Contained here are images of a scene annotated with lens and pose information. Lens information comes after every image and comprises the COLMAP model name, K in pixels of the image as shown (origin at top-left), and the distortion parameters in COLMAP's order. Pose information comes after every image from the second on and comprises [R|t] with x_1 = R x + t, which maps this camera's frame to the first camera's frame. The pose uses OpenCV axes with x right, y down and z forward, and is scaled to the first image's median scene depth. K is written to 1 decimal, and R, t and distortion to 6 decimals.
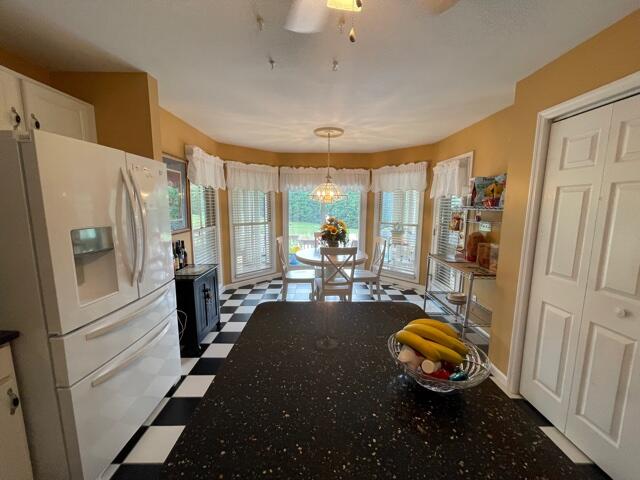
lens RADIAL K [[258.5, 0, 318.4], [0, 258.5, 240.0], [0, 0, 1]] dist [-0.004666, 0.000489]
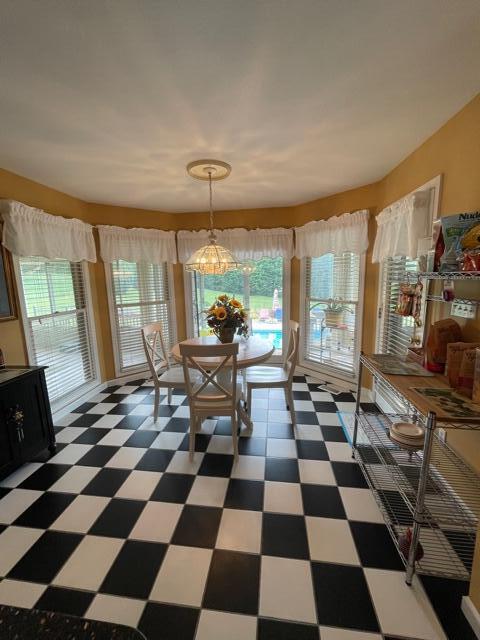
lens RADIAL K [[258.5, 0, 242.0], [0, 258.5, 317.9], [0, 0, 1]] dist [-0.004666, 0.000489]
pose [[0.990926, -0.009073, -0.134101, 0.181651], [0.011540, 0.999778, 0.017634, -0.033941], [0.133911, -0.019022, 0.990811, 0.281846]]
